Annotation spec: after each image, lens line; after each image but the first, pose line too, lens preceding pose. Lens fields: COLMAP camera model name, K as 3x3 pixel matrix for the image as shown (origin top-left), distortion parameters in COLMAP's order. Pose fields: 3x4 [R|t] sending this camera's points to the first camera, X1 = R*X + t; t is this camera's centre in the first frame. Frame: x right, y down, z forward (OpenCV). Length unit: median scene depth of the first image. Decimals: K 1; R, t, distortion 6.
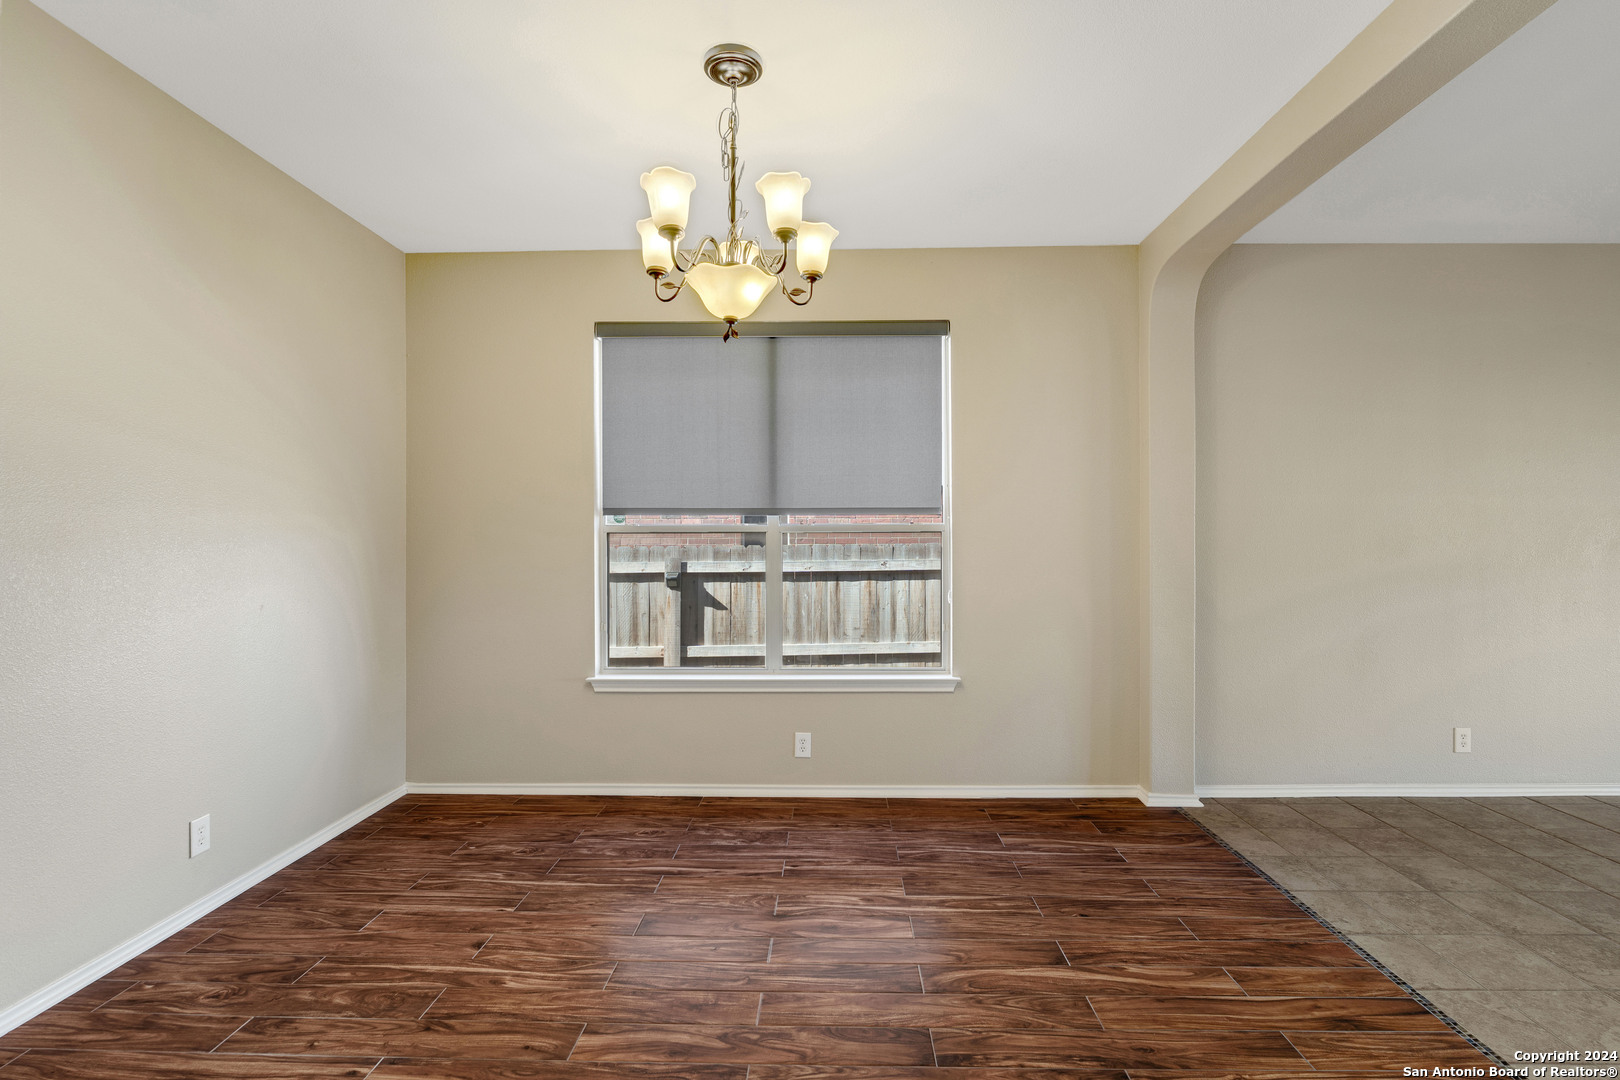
lens RADIAL K [[760.7, 0, 814.7], [0, 760.7, 550.9], [0, 0, 1]] dist [-0.003243, -0.000612]
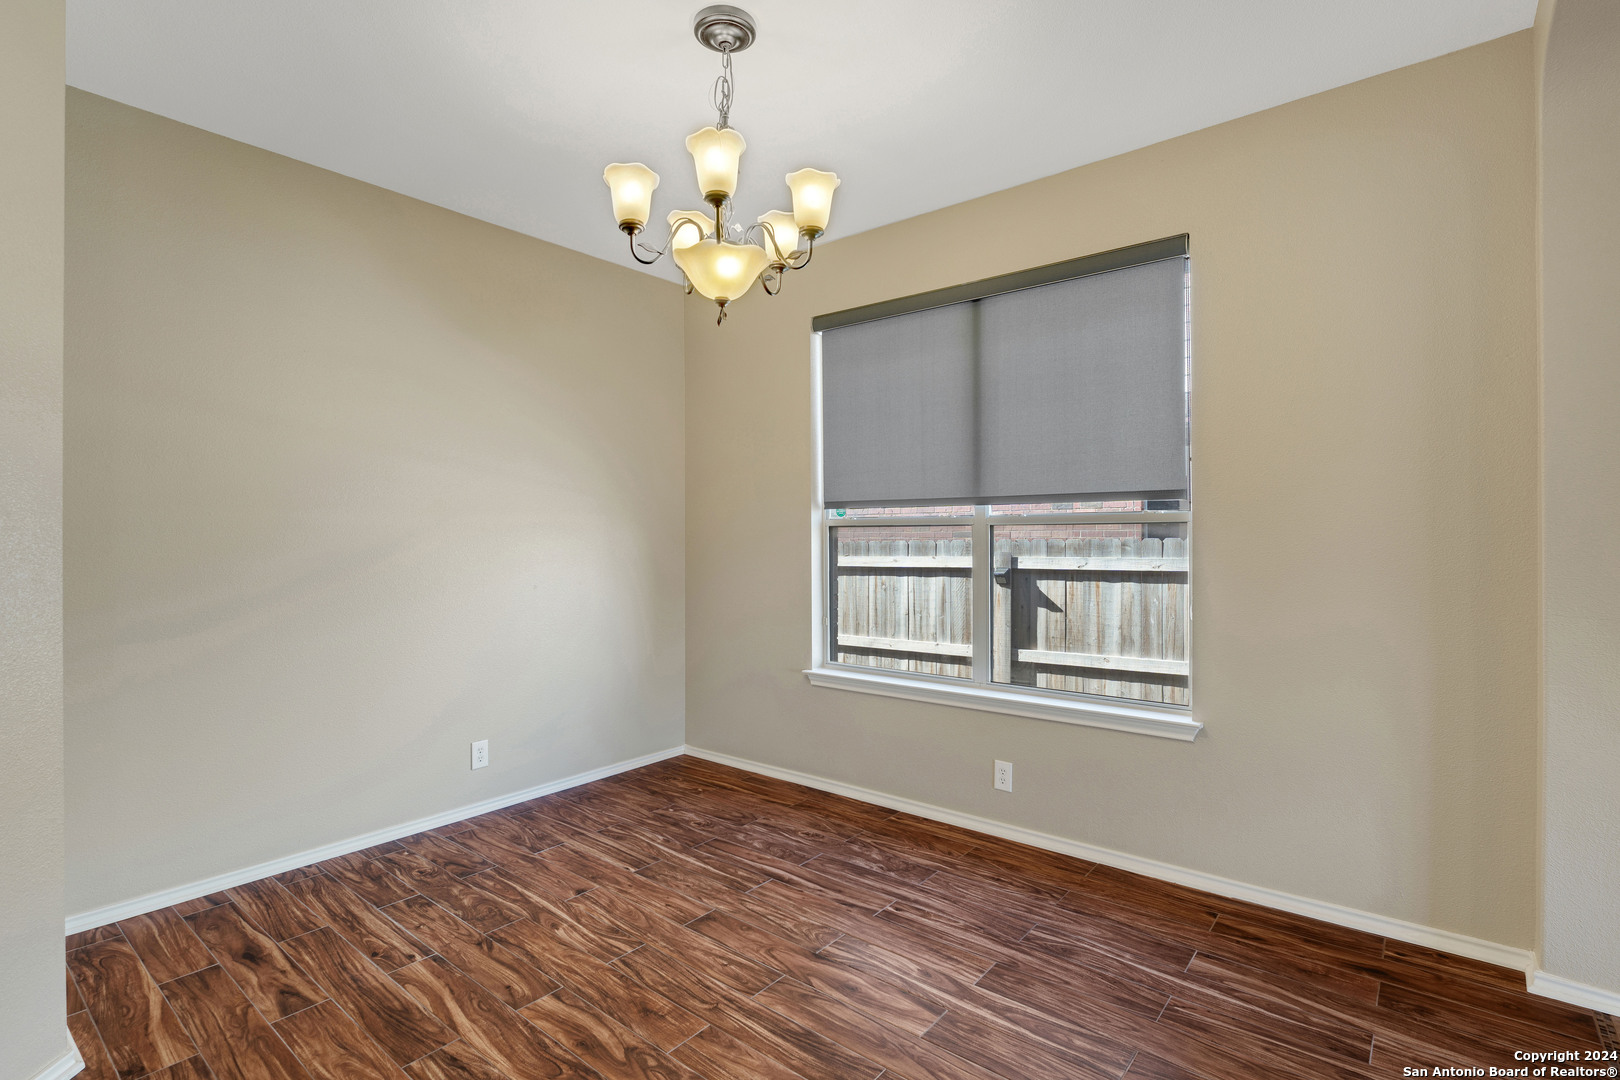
lens RADIAL K [[779.9, 0, 833.8], [0, 779.9, 544.1], [0, 0, 1]] dist [-0.004905, -0.000321]
pose [[0.787160, 0.003922, -0.616736, 0.235322], [-0.003131, 0.999992, 0.002363, -0.002403], [0.616741, 0.000071, 0.787166, 0.129234]]
